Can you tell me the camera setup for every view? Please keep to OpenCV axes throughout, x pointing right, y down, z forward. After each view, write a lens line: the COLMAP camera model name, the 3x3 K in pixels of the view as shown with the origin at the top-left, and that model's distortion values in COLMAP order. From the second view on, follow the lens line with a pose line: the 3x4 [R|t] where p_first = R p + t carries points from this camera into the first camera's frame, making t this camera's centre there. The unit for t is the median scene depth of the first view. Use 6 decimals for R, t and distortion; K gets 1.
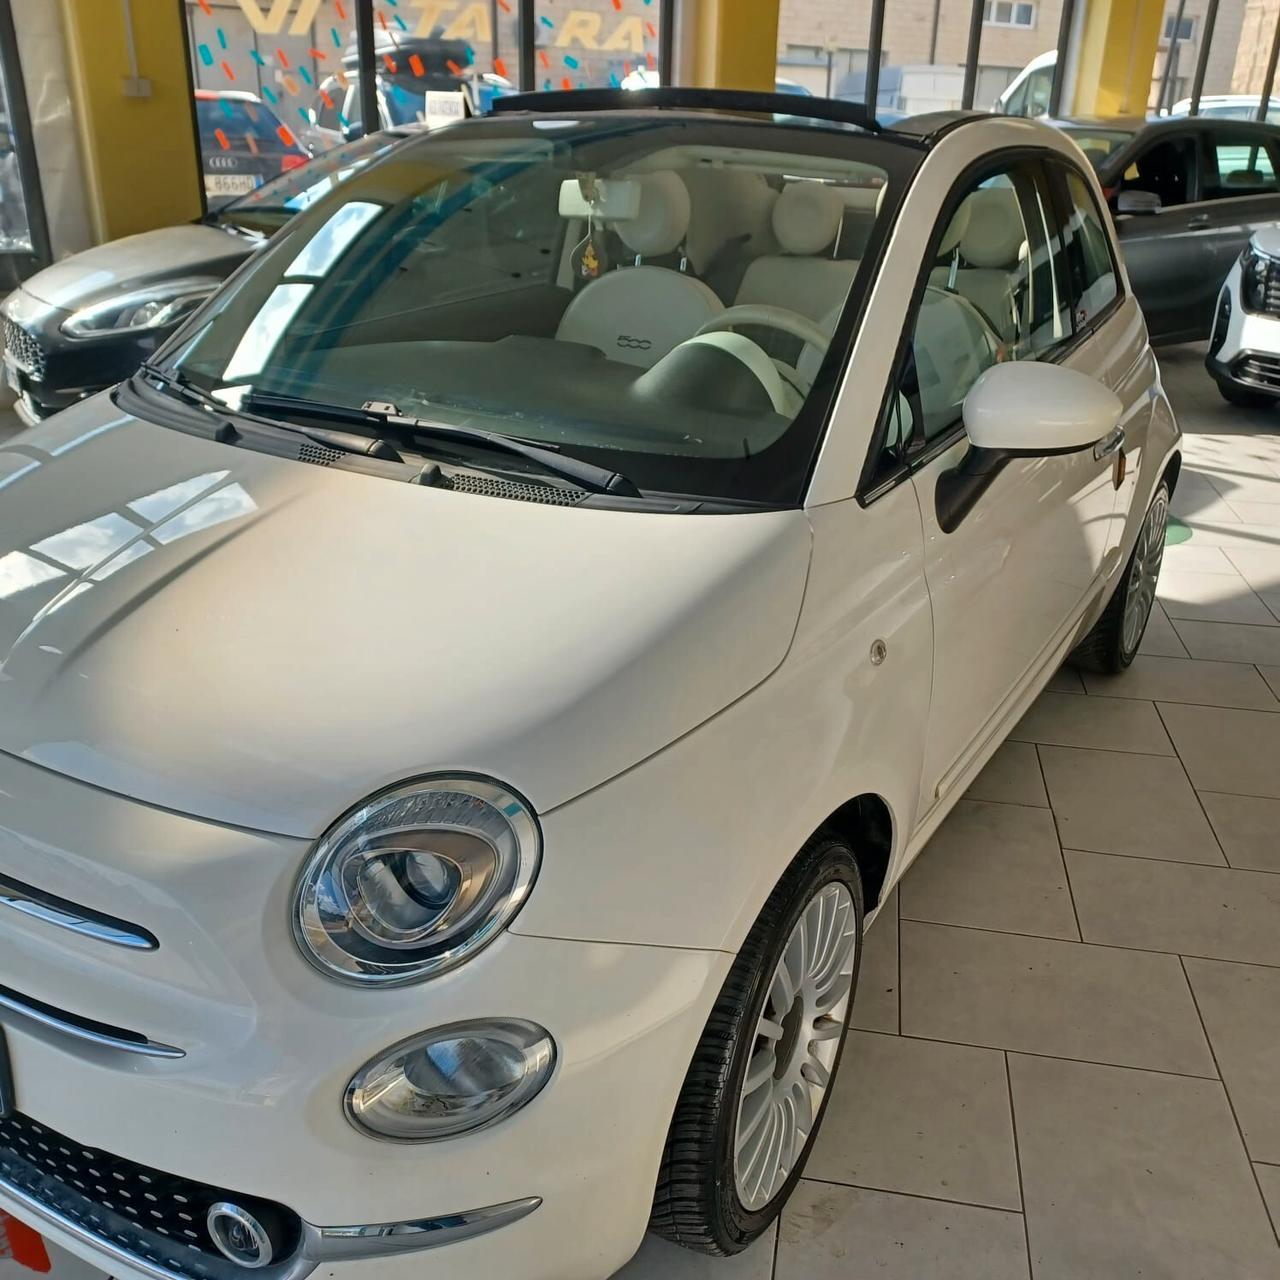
lens RADIAL K [[1252.2, 0, 648.4], [0, 1252.2, 613.0], [0, 0, 1]] dist [0.100257, -0.177214]
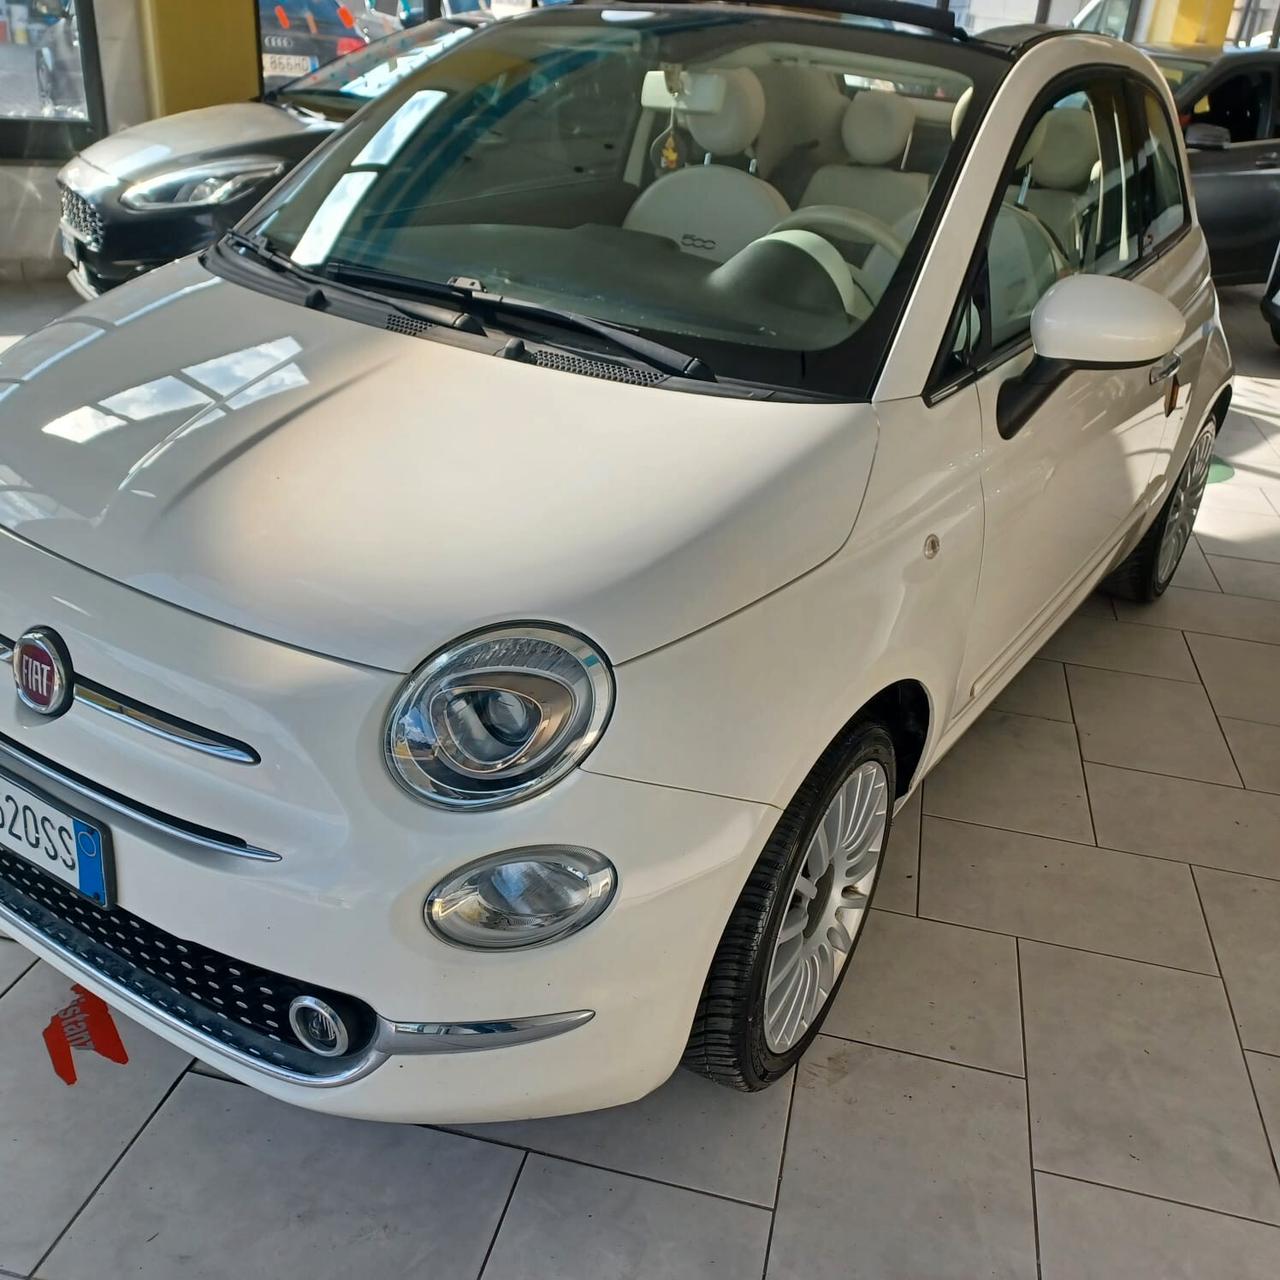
lens RADIAL K [[1259.5, 0, 643.0], [0, 1259.5, 609.3], [0, 0, 1]] dist [0.079842, -0.135439]
pose [[0.997728, 0.065272, -0.016712, -0.026627], [-0.064139, 0.996066, 0.061150, 0.025110], [0.020637, -0.059939, 0.997989, -0.042214]]
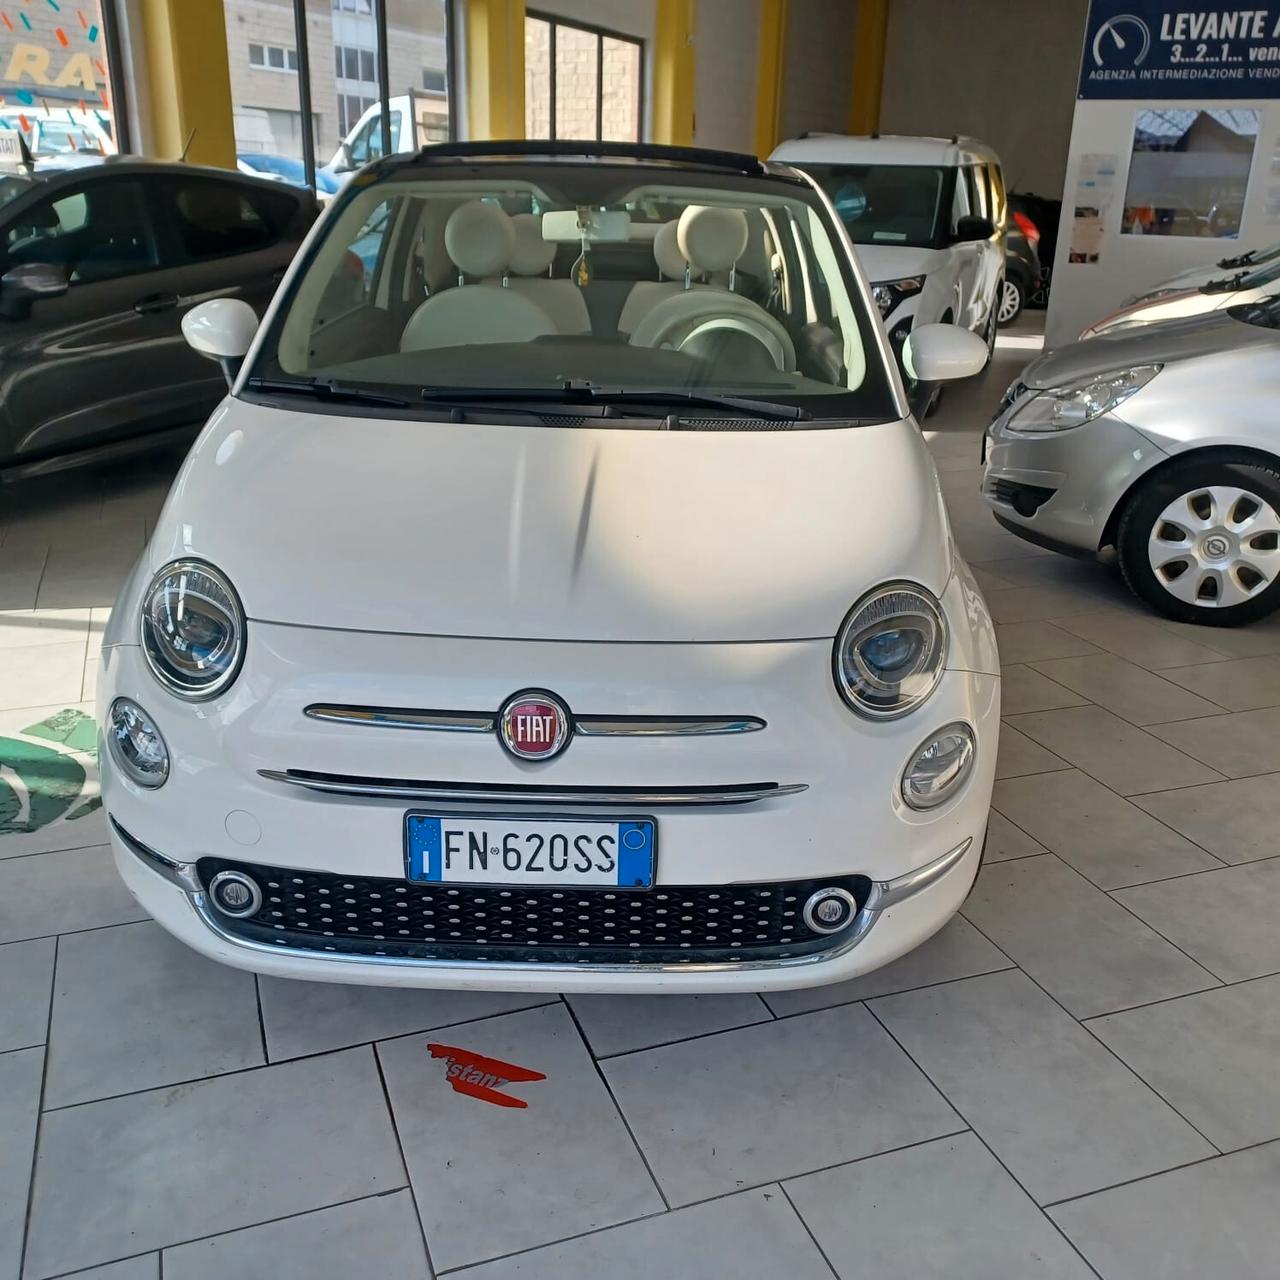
lens RADIAL K [[1259.5, 0, 643.0], [0, 1259.5, 609.3], [0, 0, 1]] dist [0.079842, -0.135439]
pose [[0.857787, -0.162697, 0.487577, -0.672930], [0.178205, 0.983882, 0.014792, 0.046651], [-0.482125, 0.074201, 0.872954, -0.123681]]
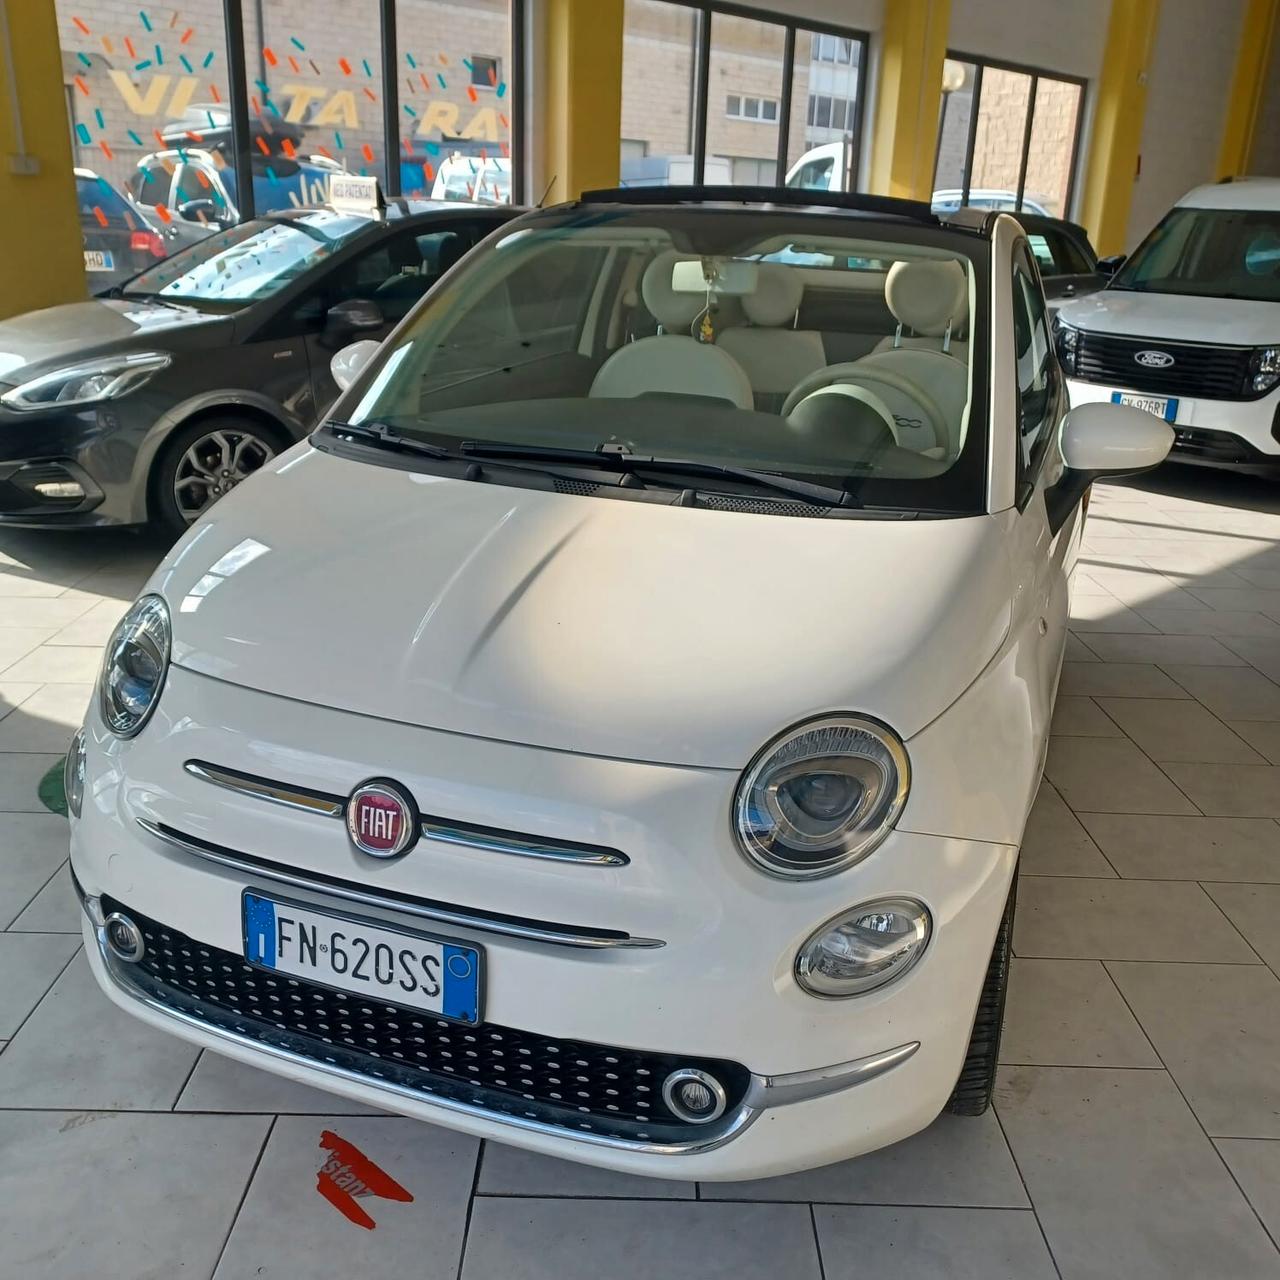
lens RADIAL K [[1259.5, 0, 643.0], [0, 1259.5, 609.3], [0, 0, 1]] dist [0.079842, -0.135439]
pose [[0.982879, -0.042317, 0.179327, -0.328505], [0.053085, 0.997037, -0.055674, 0.046704], [-0.176440, 0.064240, 0.982213, -0.139457]]
